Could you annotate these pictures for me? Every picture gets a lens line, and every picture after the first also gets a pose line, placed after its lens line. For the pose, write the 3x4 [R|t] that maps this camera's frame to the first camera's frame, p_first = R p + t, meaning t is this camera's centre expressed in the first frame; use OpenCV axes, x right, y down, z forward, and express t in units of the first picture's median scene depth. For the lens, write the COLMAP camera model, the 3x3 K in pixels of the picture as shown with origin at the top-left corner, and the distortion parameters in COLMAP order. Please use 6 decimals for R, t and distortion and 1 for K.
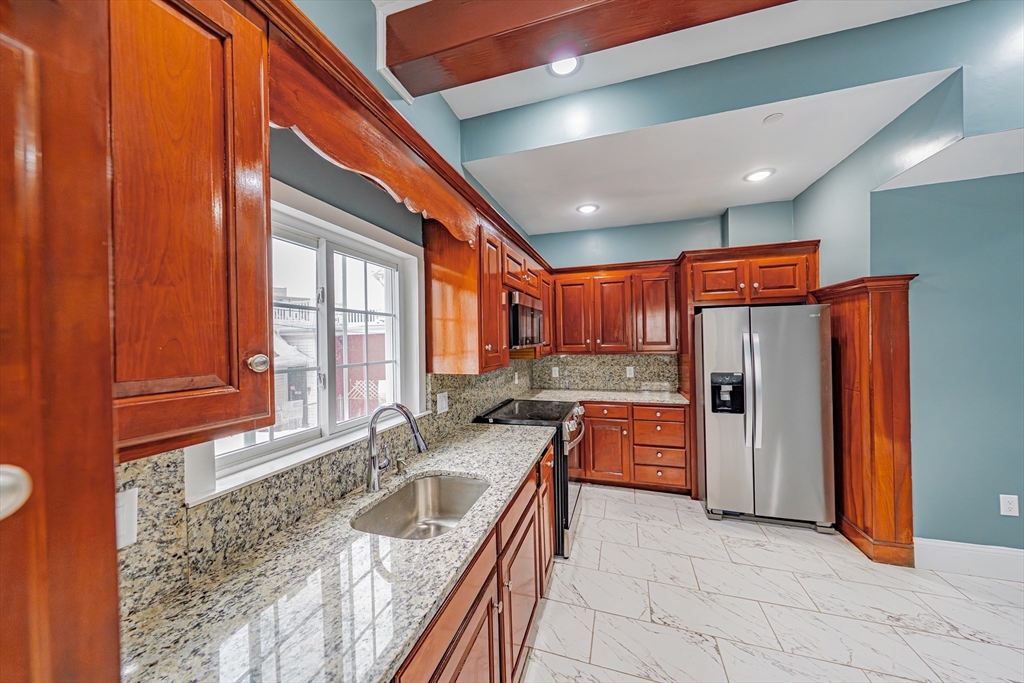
lens RADIAL K [[351.4, 0, 513.2], [0, 351.4, 340.9], [0, 0, 1]] dist [-0.001825, 0.000142]
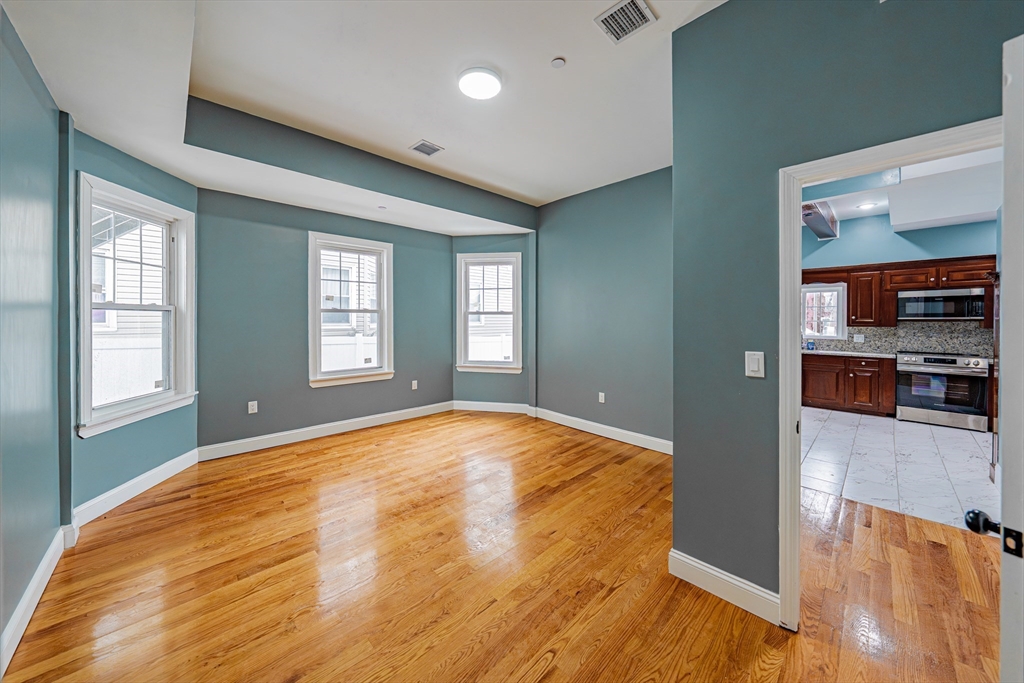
lens RADIAL K [[351.4, 0, 532.7], [0, 351.4, 319.2], [0, 0, 1]] dist [-0.001825, 0.000142]
pose [[-0.468106, 0.018227, -0.883484, 3.146146], [0.003235, 0.999816, 0.018912, -0.026052], [0.883666, 0.005995, -0.468079, 0.054765]]
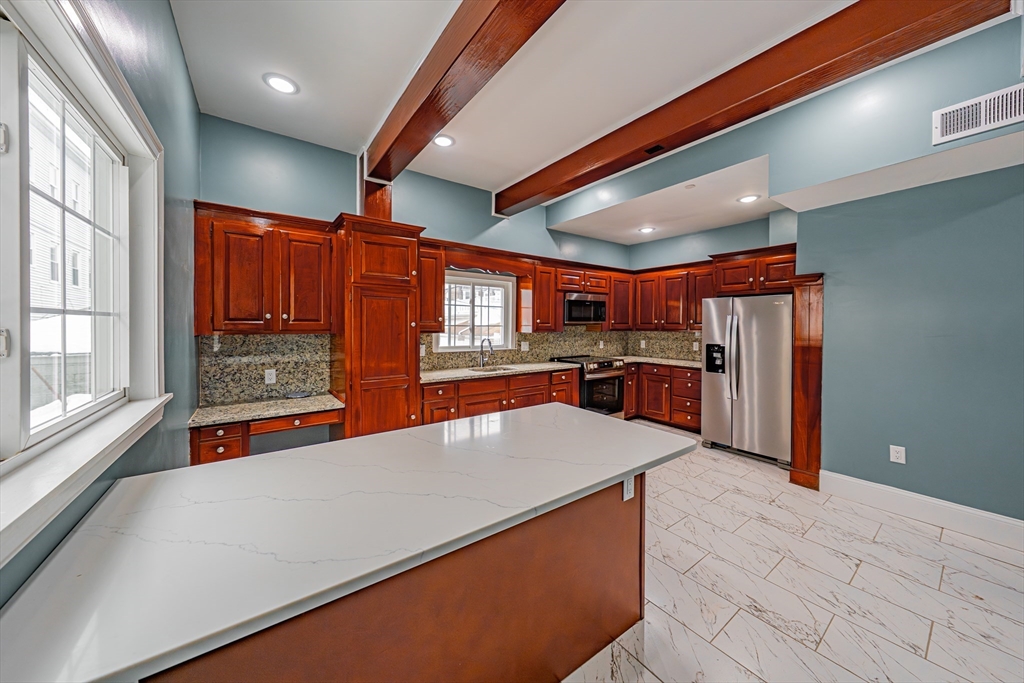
lens RADIAL K [[351.4, 0, 508.4], [0, 351.4, 327.5], [0, 0, 1]] dist [-0.001825, 0.000142]
pose [[0.801837, 0.026926, -0.596937, 0.973536], [-0.021847, 0.999637, 0.015745, 0.025239], [0.597144, 0.000416, 0.802134, -0.783389]]
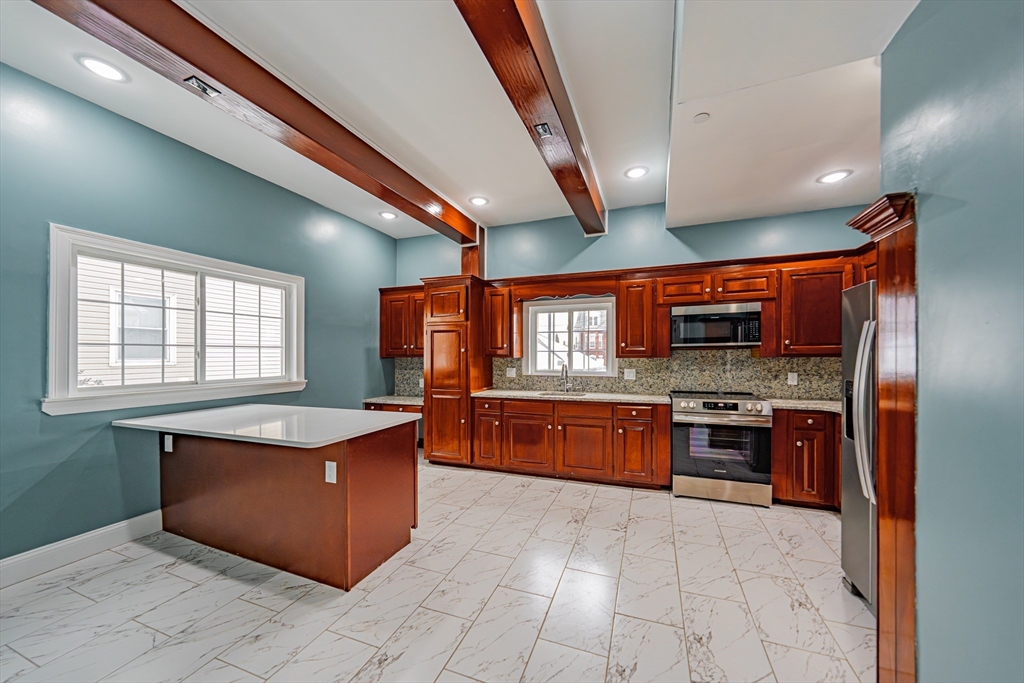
lens RADIAL K [[351.4, 0, 525.1], [0, 351.4, 354.6], [0, 0, 1]] dist [-0.001825, 0.000142]
pose [[-0.040064, 0.019293, -0.999011, 1.640021], [0.001548, 0.999814, 0.019247, 0.030216], [0.999196, -0.000776, -0.040087, 0.482549]]
